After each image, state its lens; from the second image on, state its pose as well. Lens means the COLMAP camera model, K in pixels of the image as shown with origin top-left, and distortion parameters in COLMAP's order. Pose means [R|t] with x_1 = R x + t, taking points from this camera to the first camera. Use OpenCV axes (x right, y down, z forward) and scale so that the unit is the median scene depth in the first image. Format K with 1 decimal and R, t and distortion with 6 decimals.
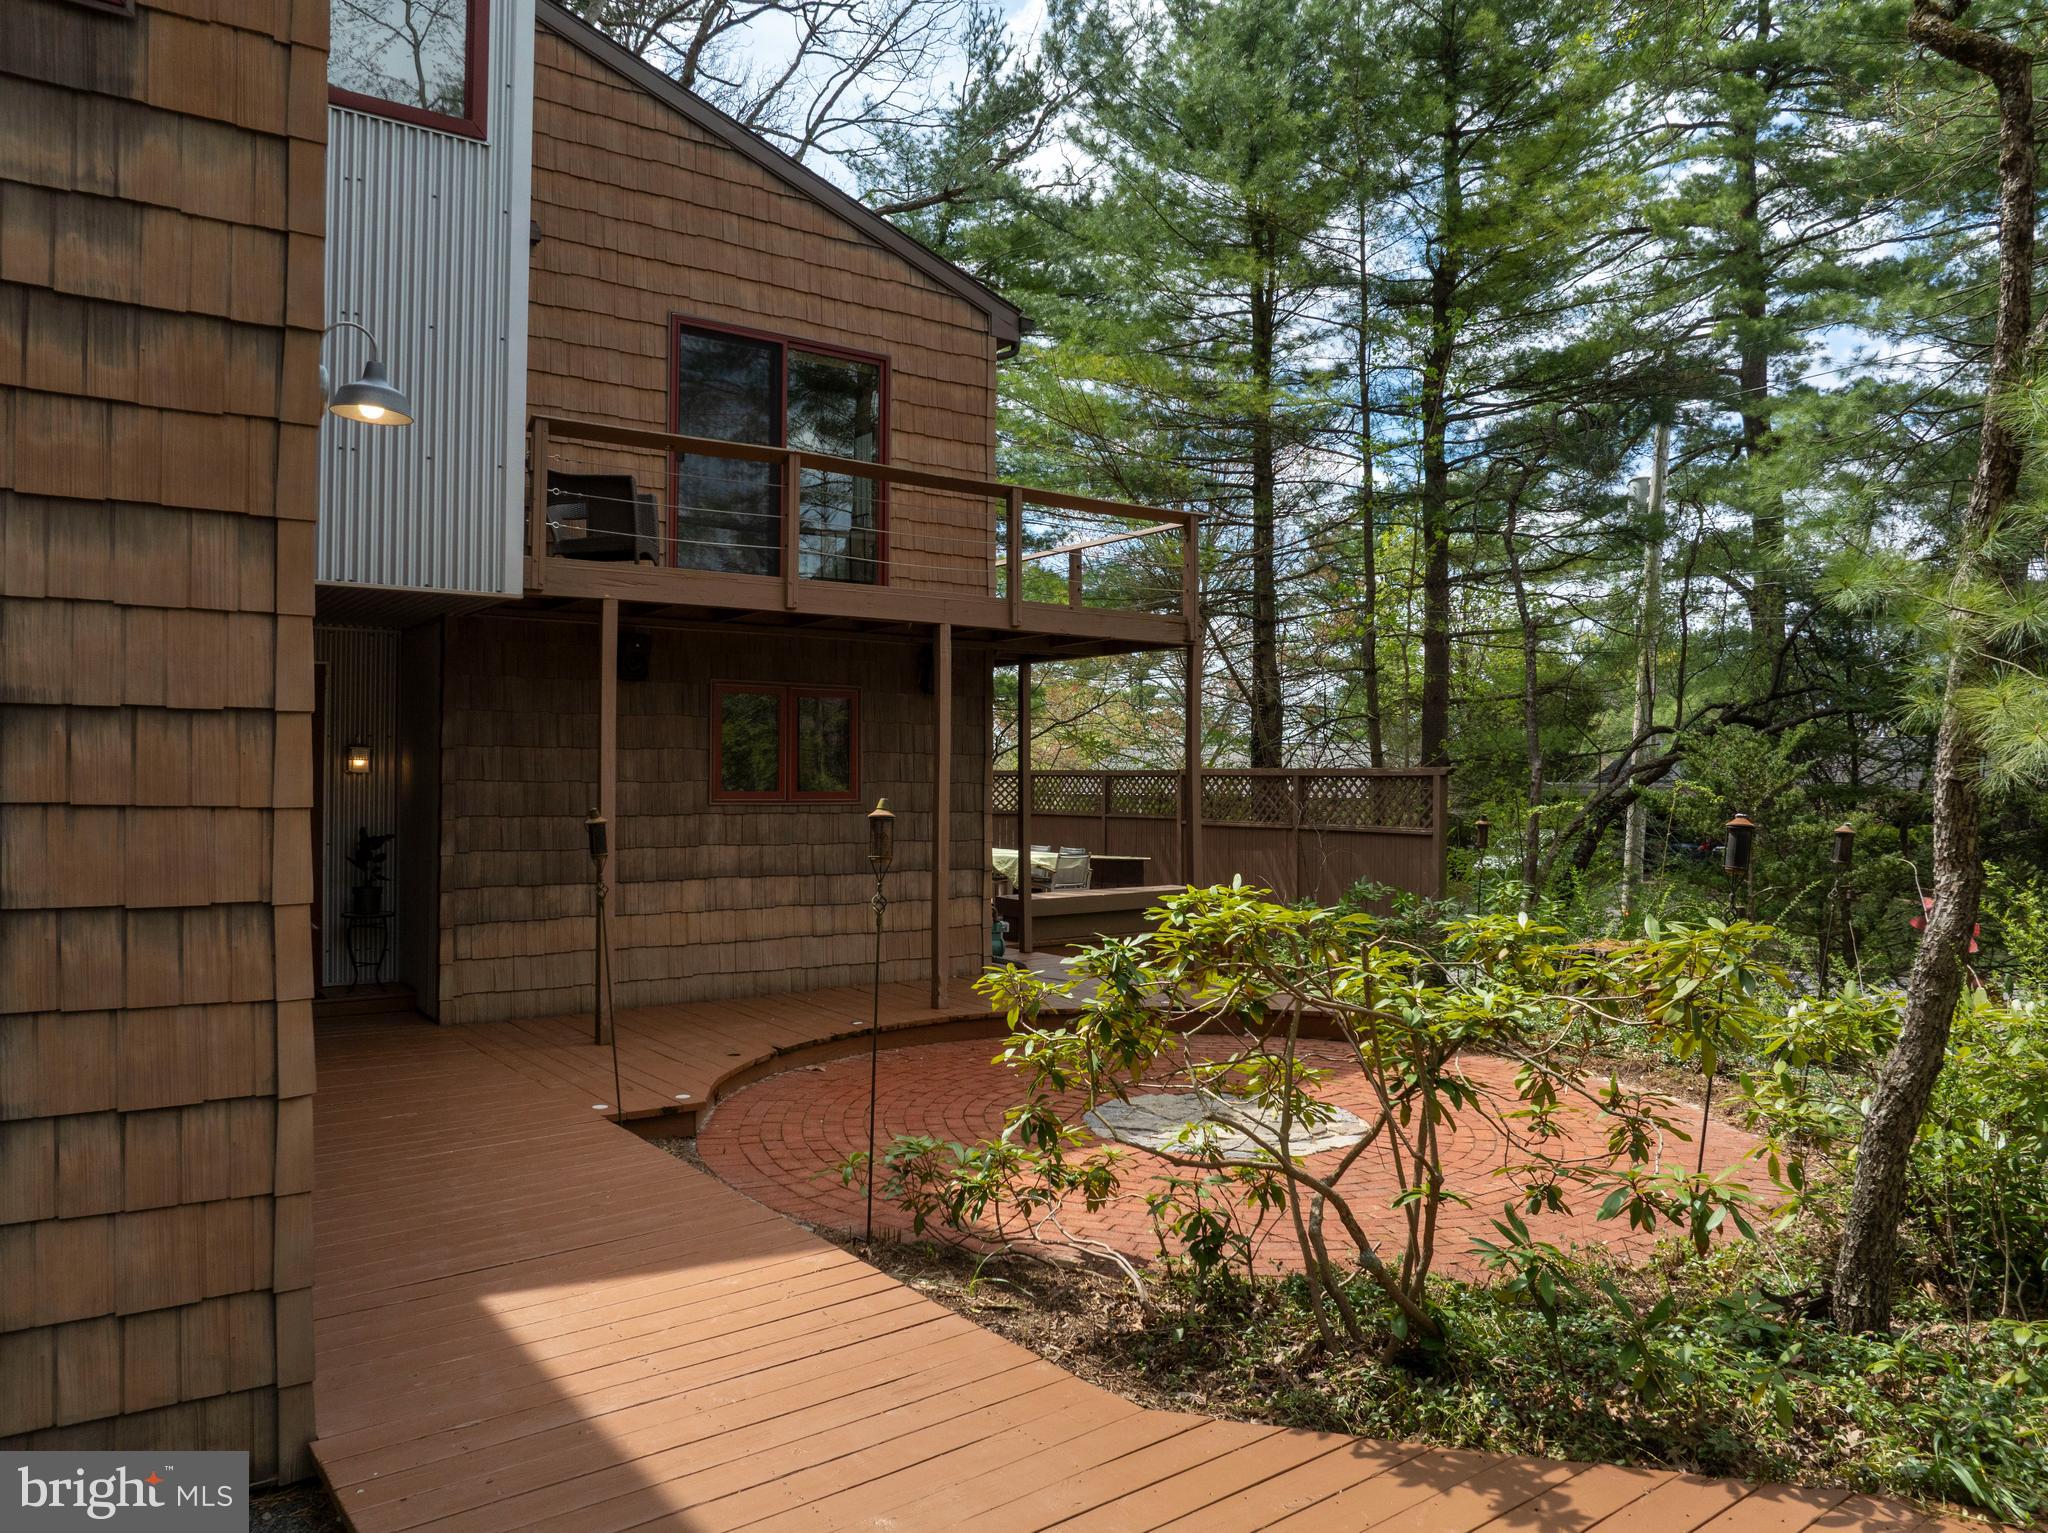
lens RADIAL K [[1433.6, 0, 1042.2], [0, 1433.6, 767.9], [0, 0, 1]] dist [-0.049258, 0.020598]
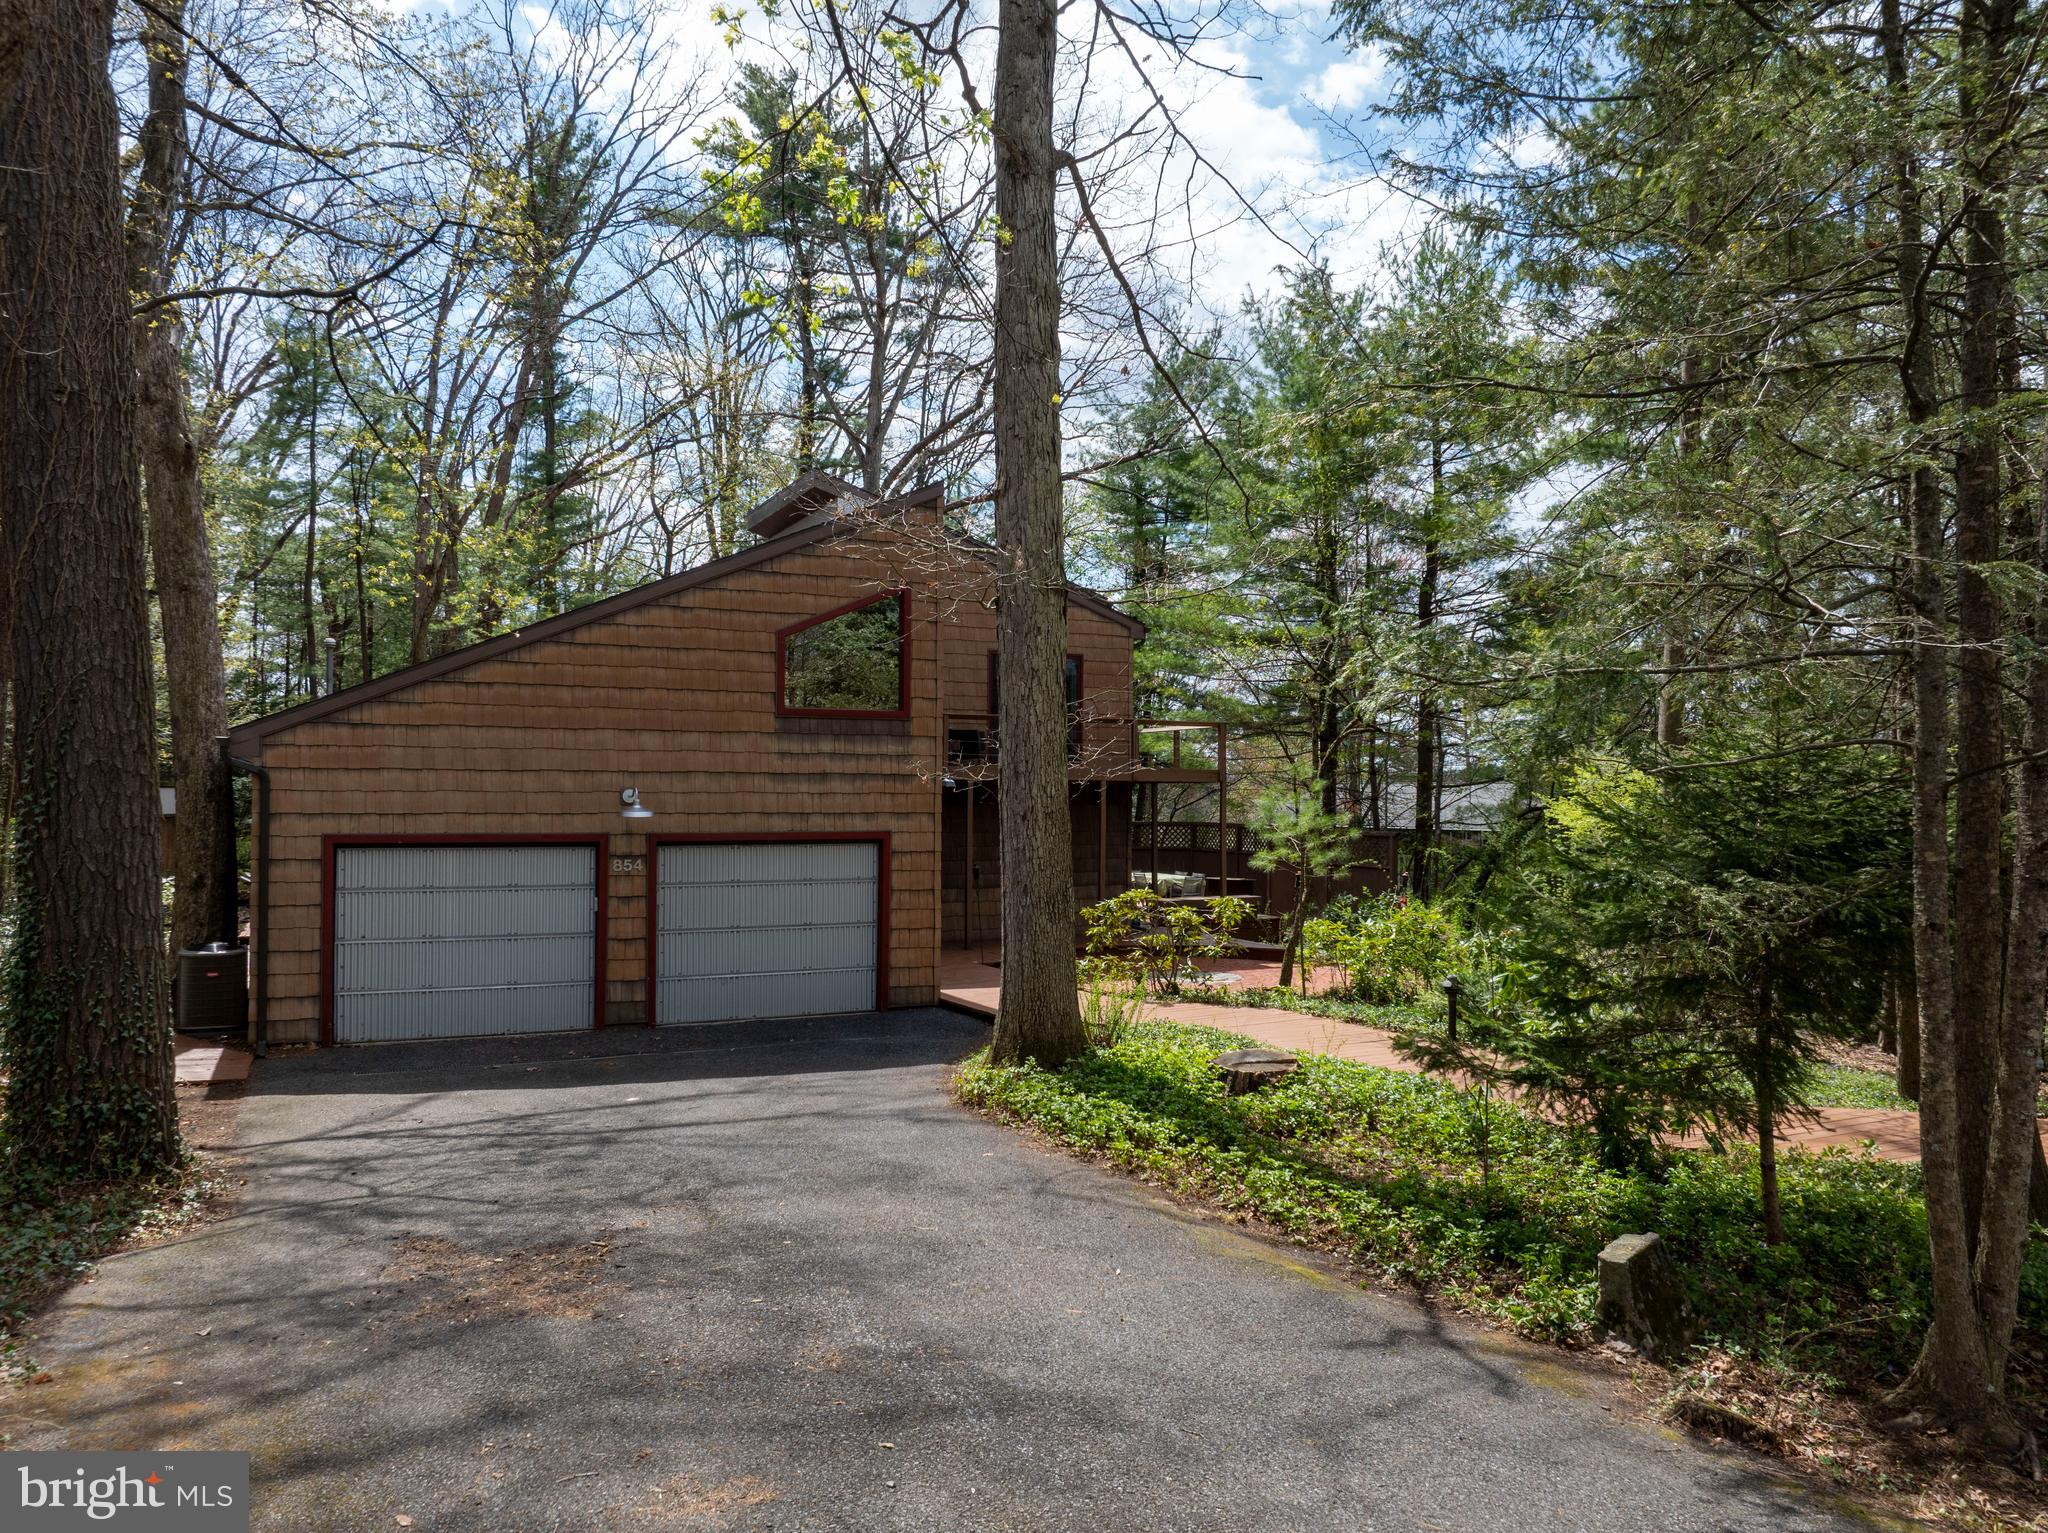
lens RADIAL K [[1433.6, 0, 1016.5], [0, 1433.6, 765.0], [0, 0, 1]] dist [-0.049258, 0.020598]
pose [[0.980113, -0.003530, -0.198409, 0.309777], [0.000925, 0.999912, -0.013222, -0.114364], [0.198439, 0.012776, 0.980030, -1.613035]]
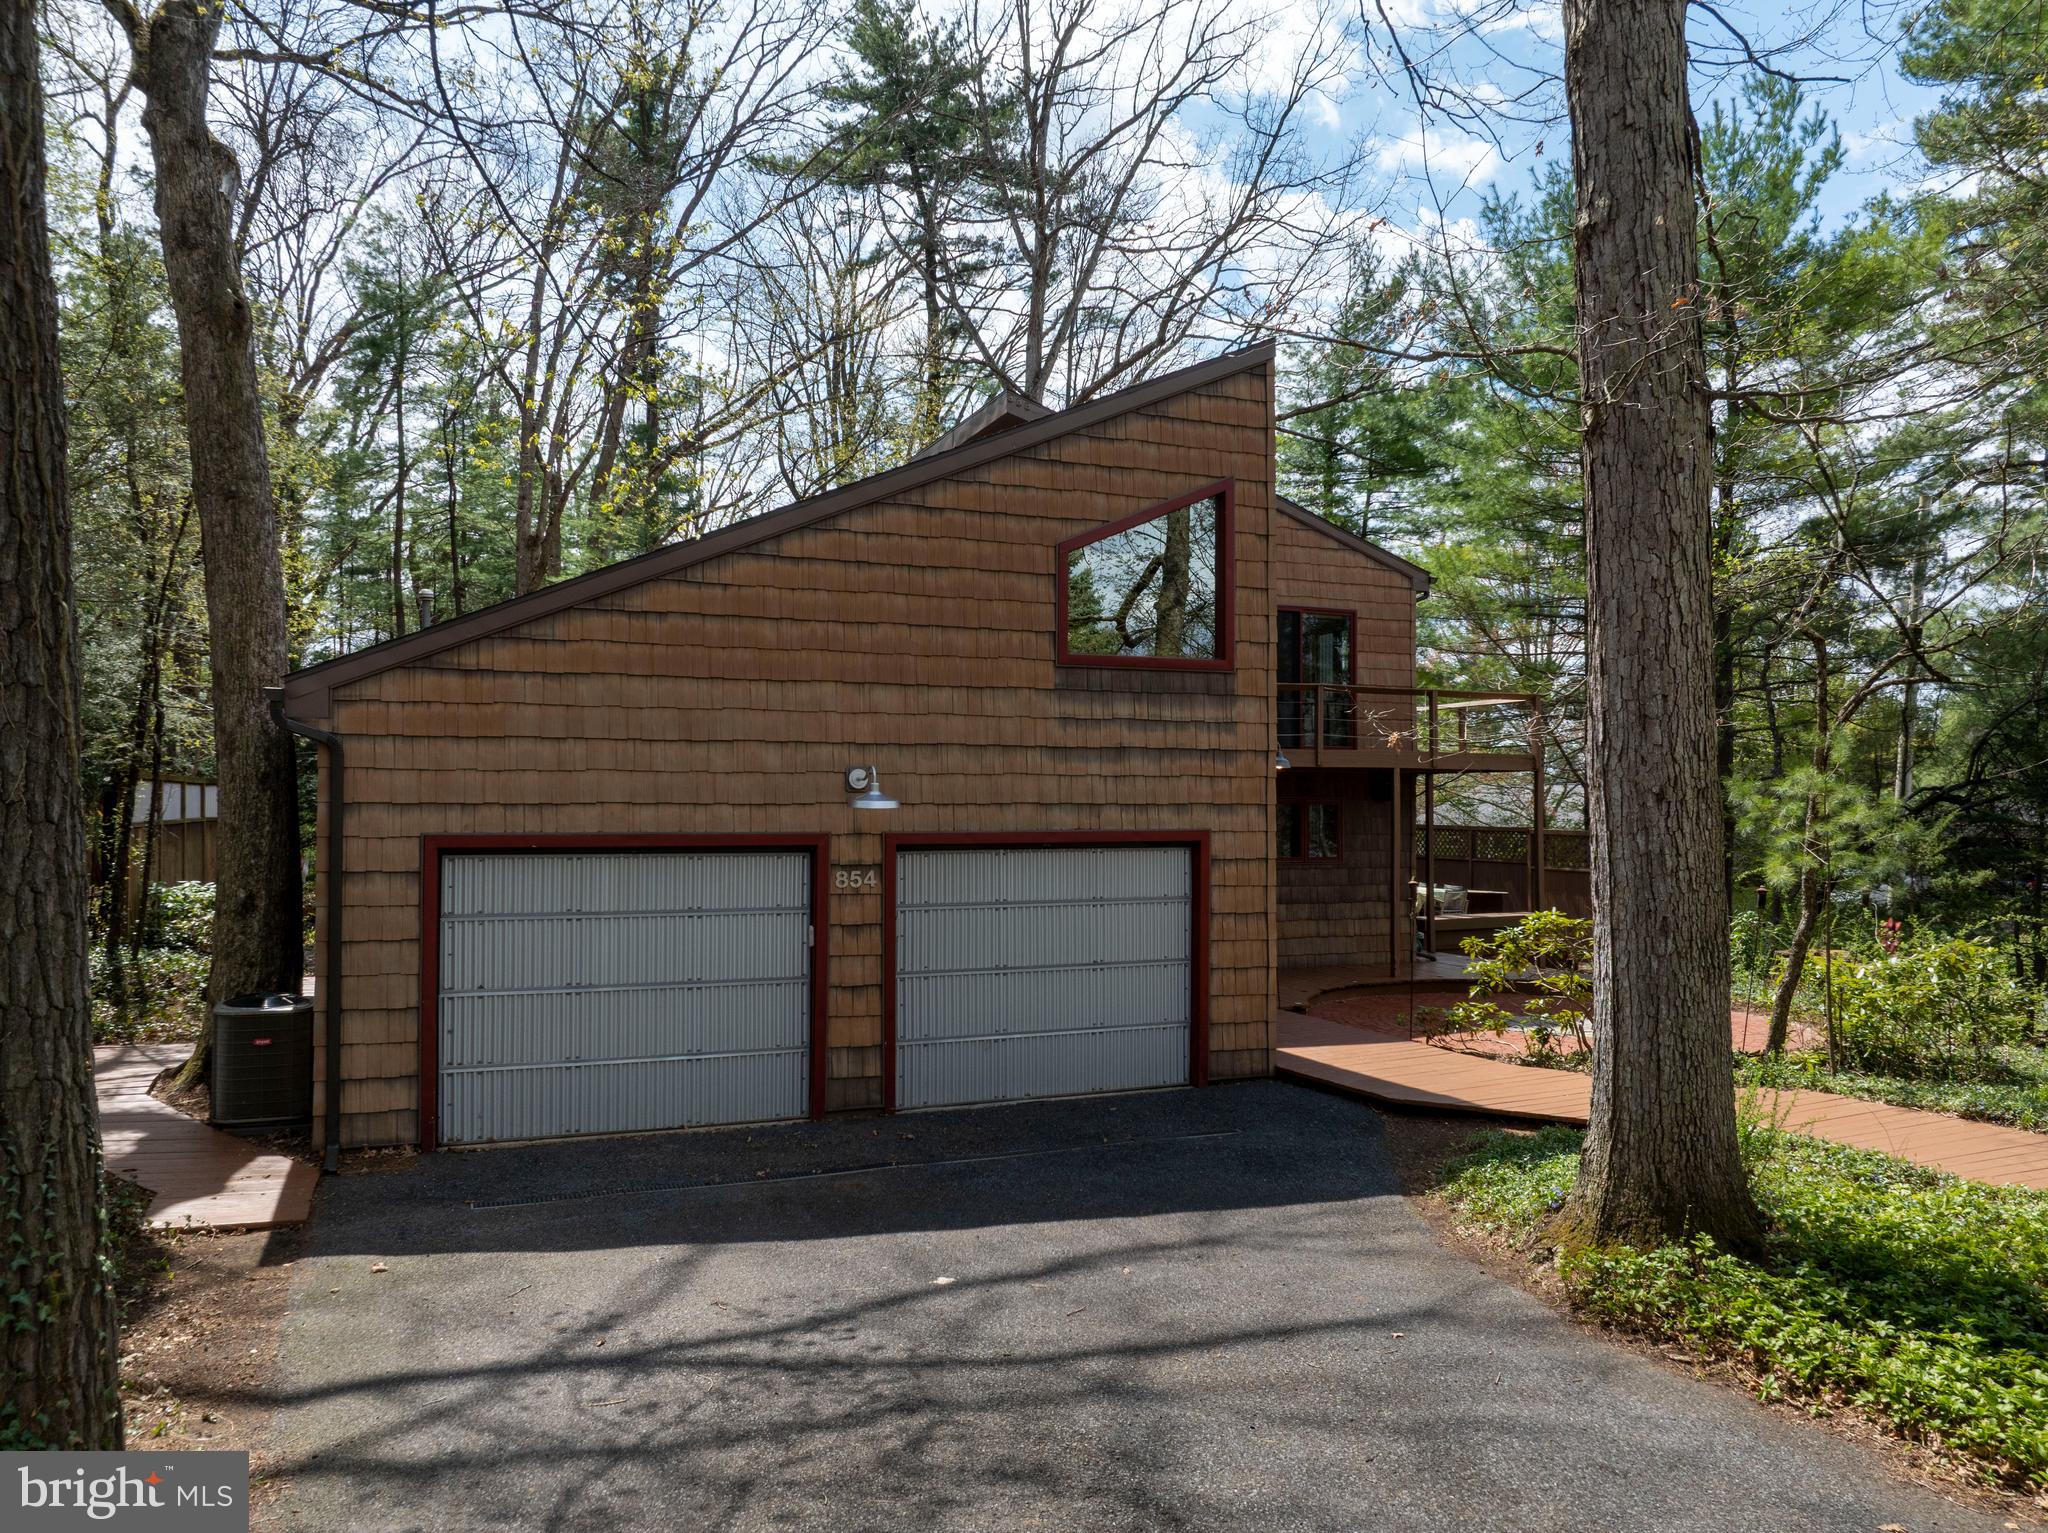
lens RADIAL K [[1433.6, 0, 1016.7], [0, 1433.6, 745.5], [0, 0, 1]] dist [-0.049258, 0.020598]
pose [[0.969185, -0.011692, -0.246057, -0.106847], [0.003999, 0.999488, -0.031743, -0.086972], [0.246303, 0.029781, 0.968735, -1.091420]]
